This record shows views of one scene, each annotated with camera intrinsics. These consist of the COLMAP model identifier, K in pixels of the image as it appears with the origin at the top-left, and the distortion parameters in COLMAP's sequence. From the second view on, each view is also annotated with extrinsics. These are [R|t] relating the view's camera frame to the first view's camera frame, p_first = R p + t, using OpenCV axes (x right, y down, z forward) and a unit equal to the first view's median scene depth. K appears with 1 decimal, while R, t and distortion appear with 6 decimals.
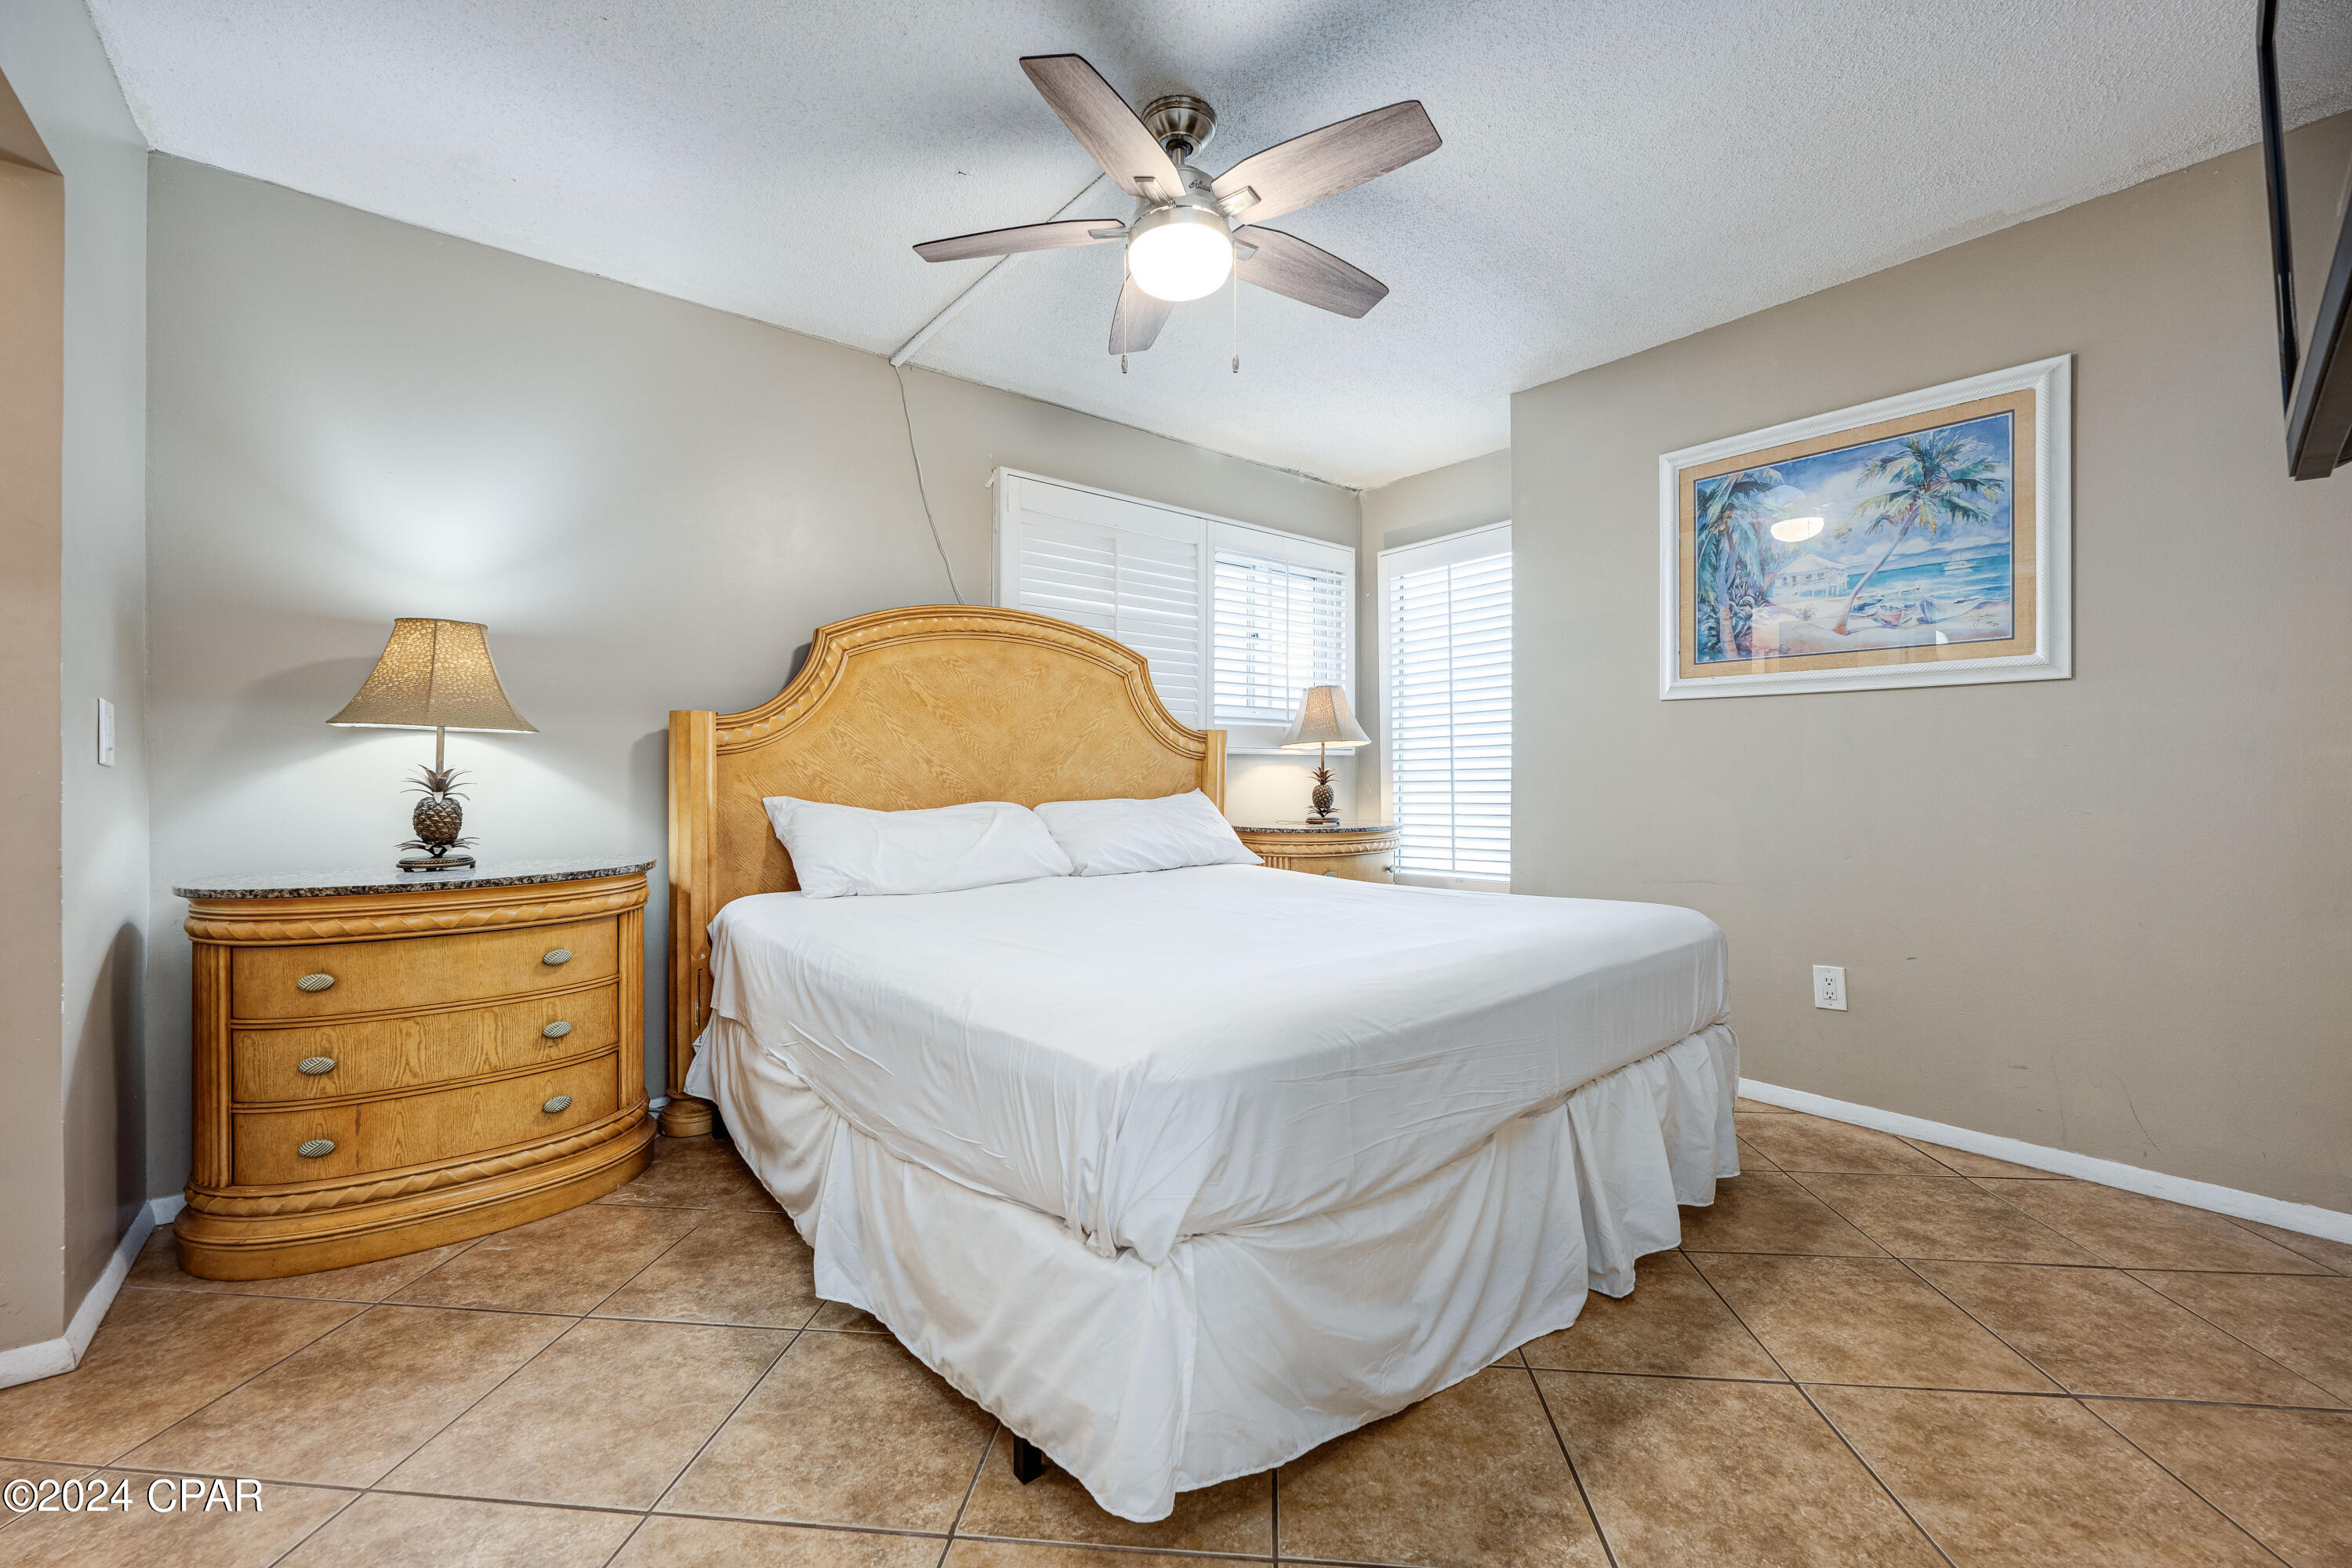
lens RADIAL K [[937.0, 0, 1162.8], [0, 937.0, 787.7], [0, 0, 1]] dist [-0.005394, -0.000117]
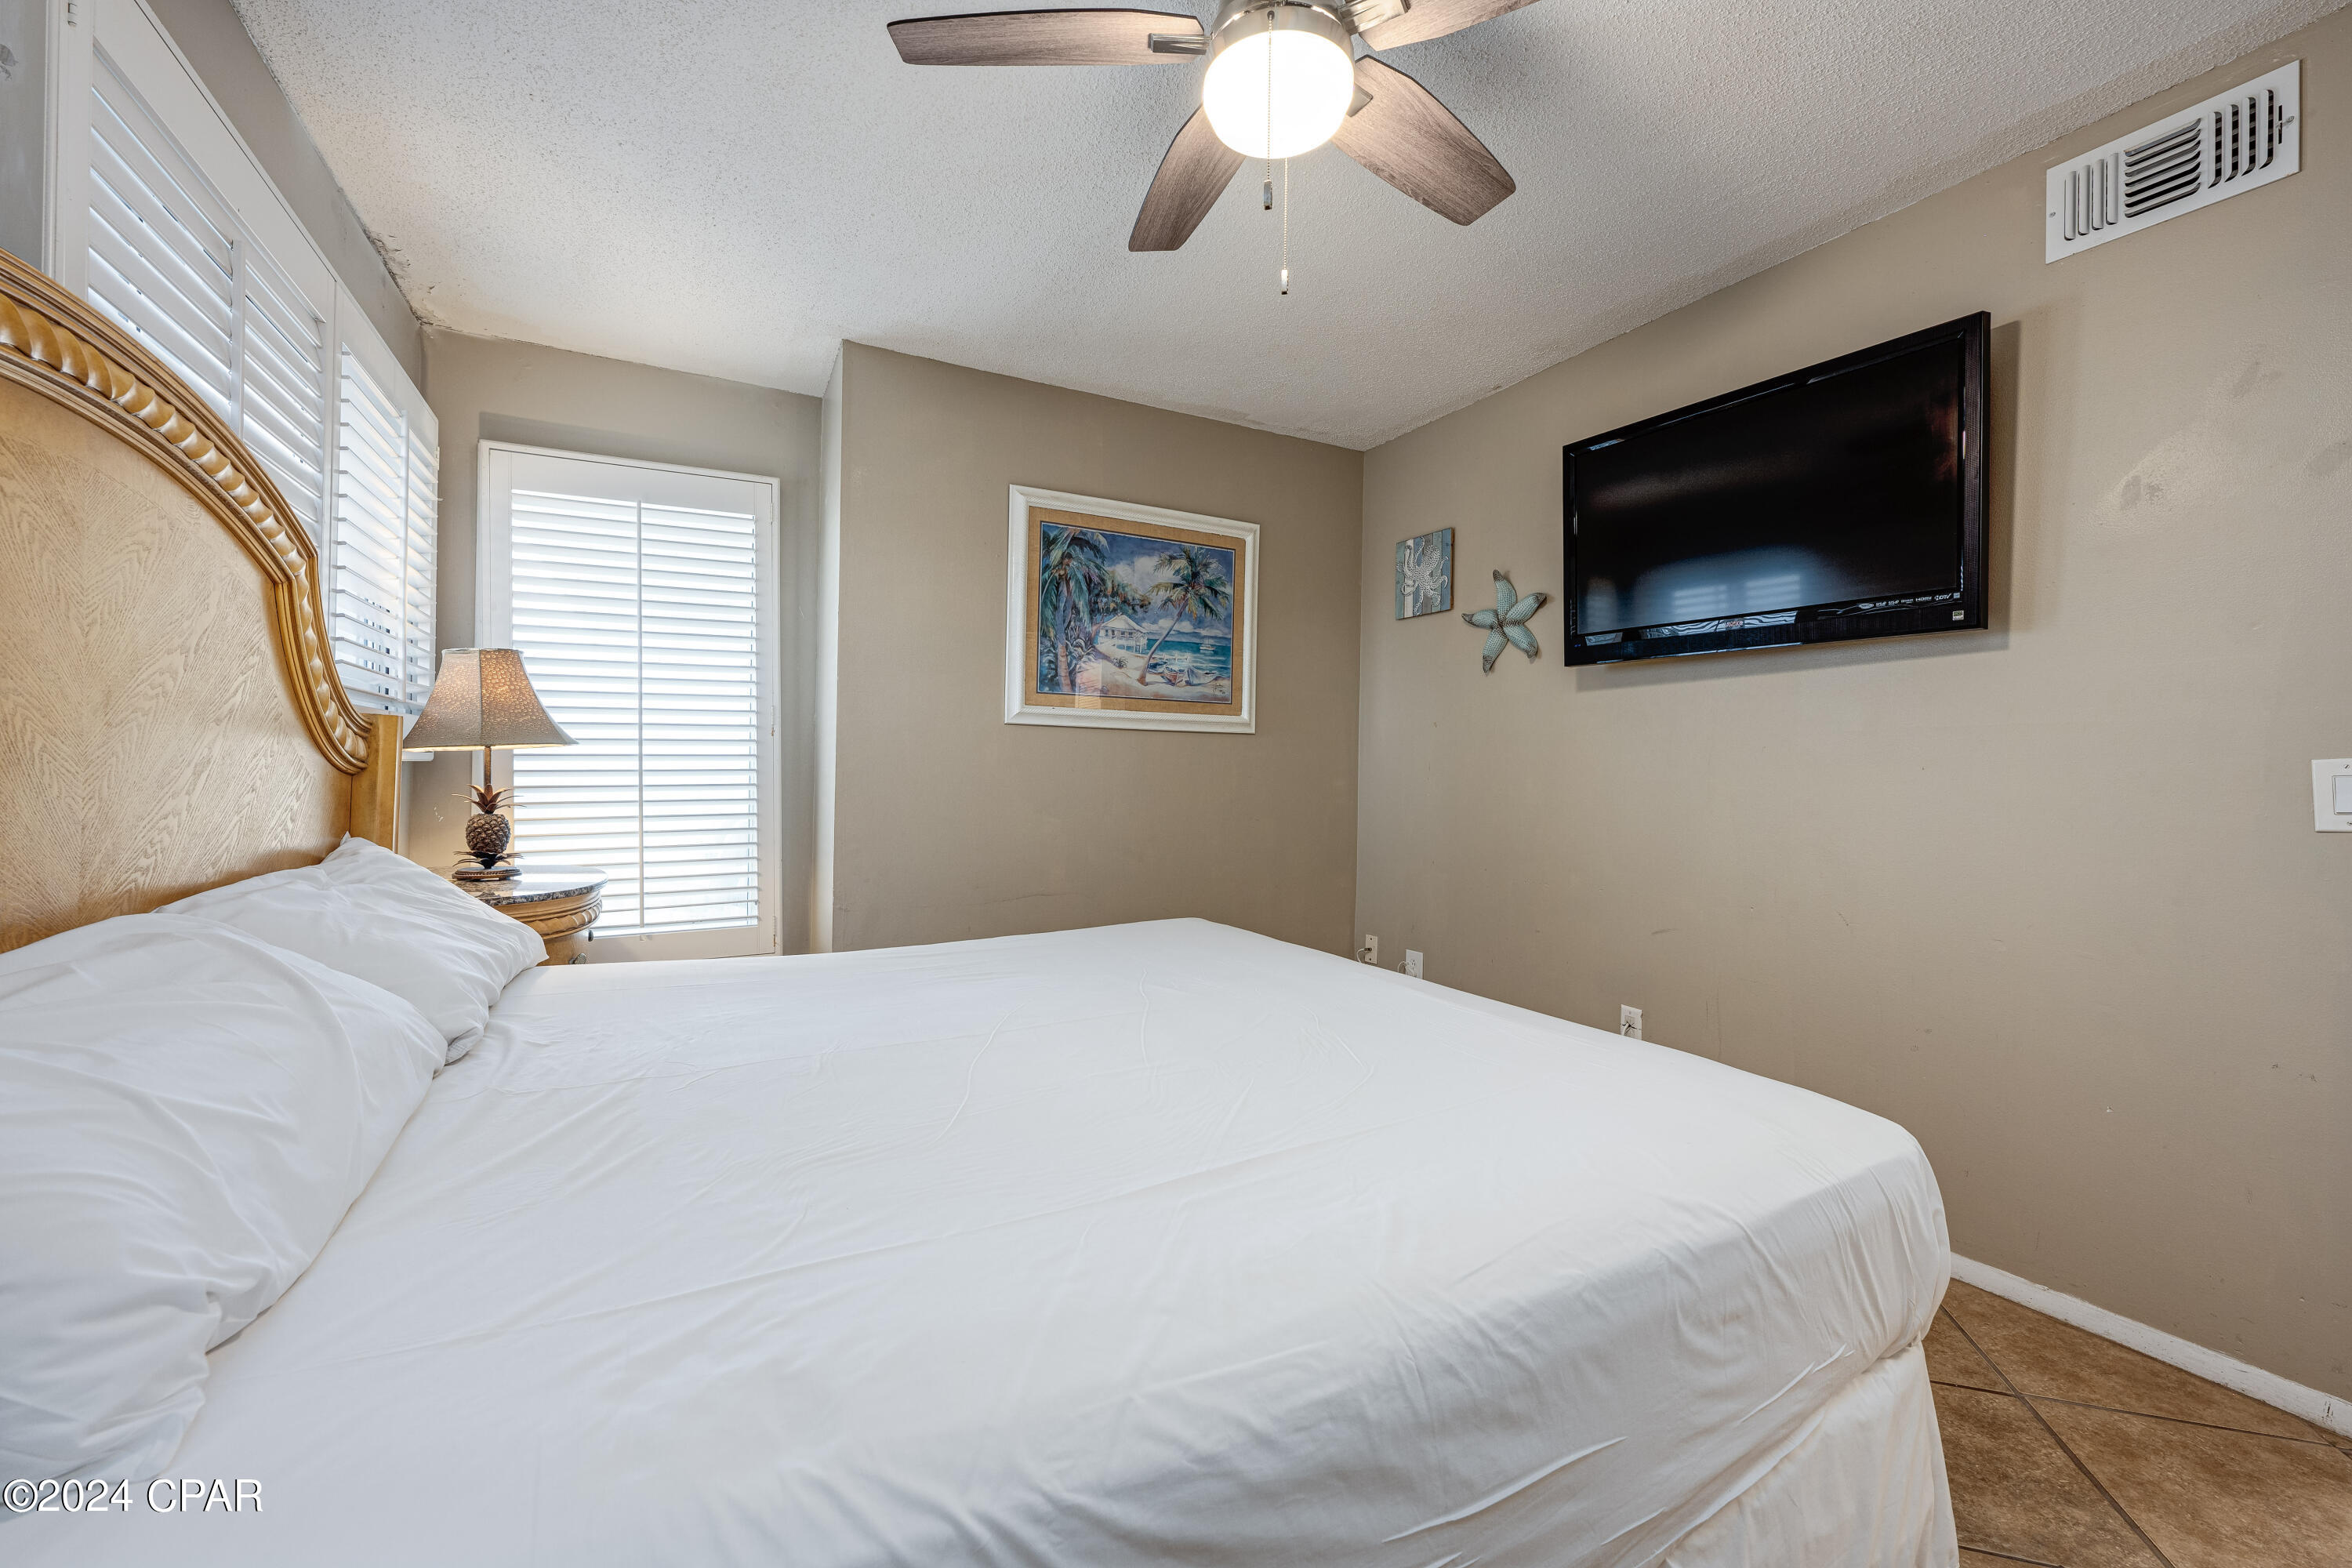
lens RADIAL K [[937.0, 0, 1162.8], [0, 937.0, 787.7], [0, 0, 1]] dist [-0.005394, -0.000117]
pose [[0.199091, -0.015882, 0.979852, -0.517916], [0.001814, 0.999873, 0.015838, -0.045921], [-0.979979, -0.001376, 0.199094, 0.735887]]
